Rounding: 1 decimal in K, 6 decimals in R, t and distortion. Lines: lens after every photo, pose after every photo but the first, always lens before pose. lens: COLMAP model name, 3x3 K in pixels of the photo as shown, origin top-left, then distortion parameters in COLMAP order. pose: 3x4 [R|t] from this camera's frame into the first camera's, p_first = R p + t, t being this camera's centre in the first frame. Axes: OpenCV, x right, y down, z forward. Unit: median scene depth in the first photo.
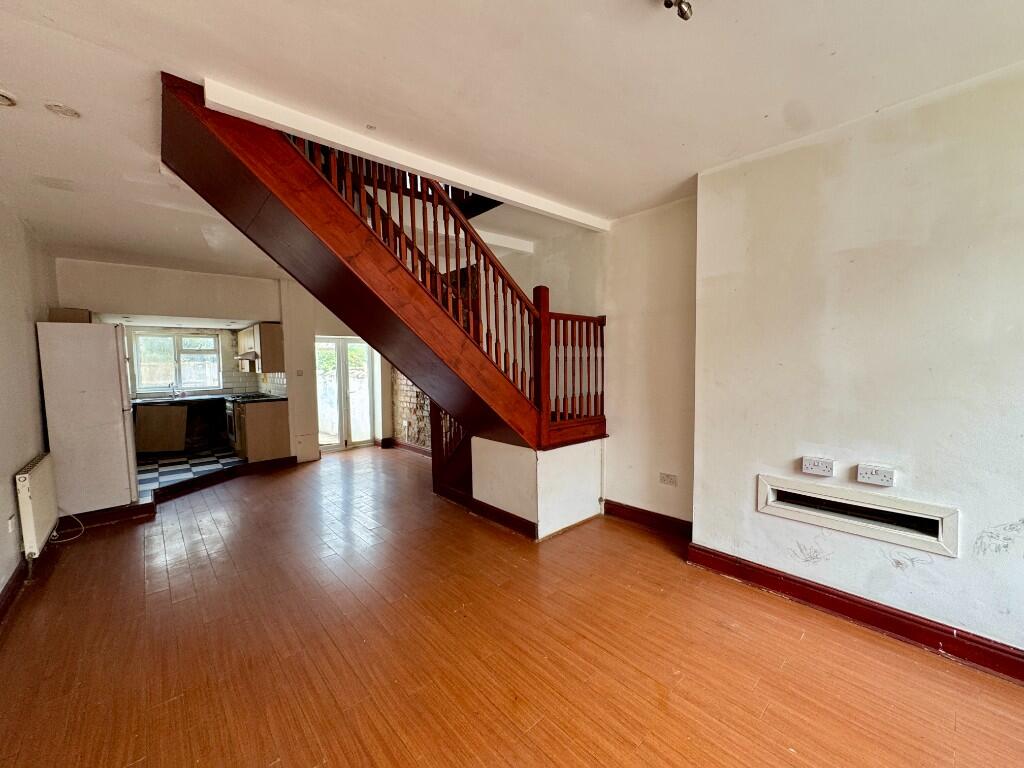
lens RADIAL K [[414.4, 0, 507.0], [0, 414.4, 387.0], [0, 0, 1]] dist [-0.002243, 0.000003]
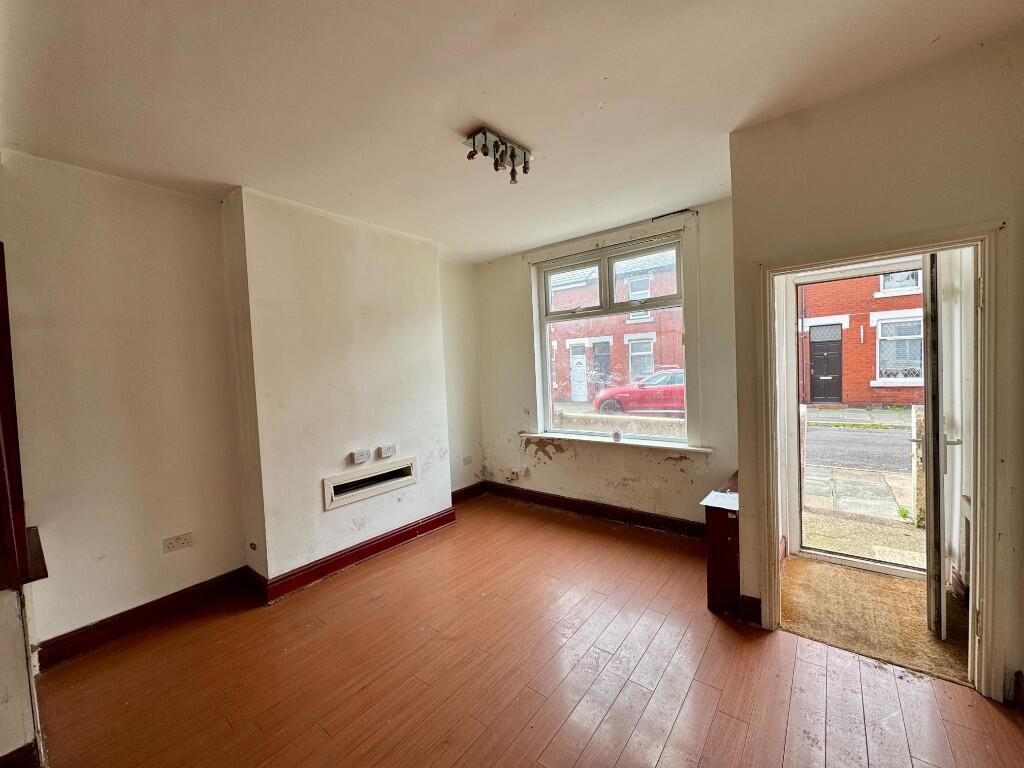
lens RADIAL K [[414.4, 0, 516.1], [0, 414.4, 388.6], [0, 0, 1]] dist [-0.002243, 0.000003]
pose [[-0.202803, -0.027172, 0.978842, -0.703093], [0.107638, 0.992939, 0.049865, -0.046240], [-0.973286, 0.115474, -0.198446, 0.744742]]
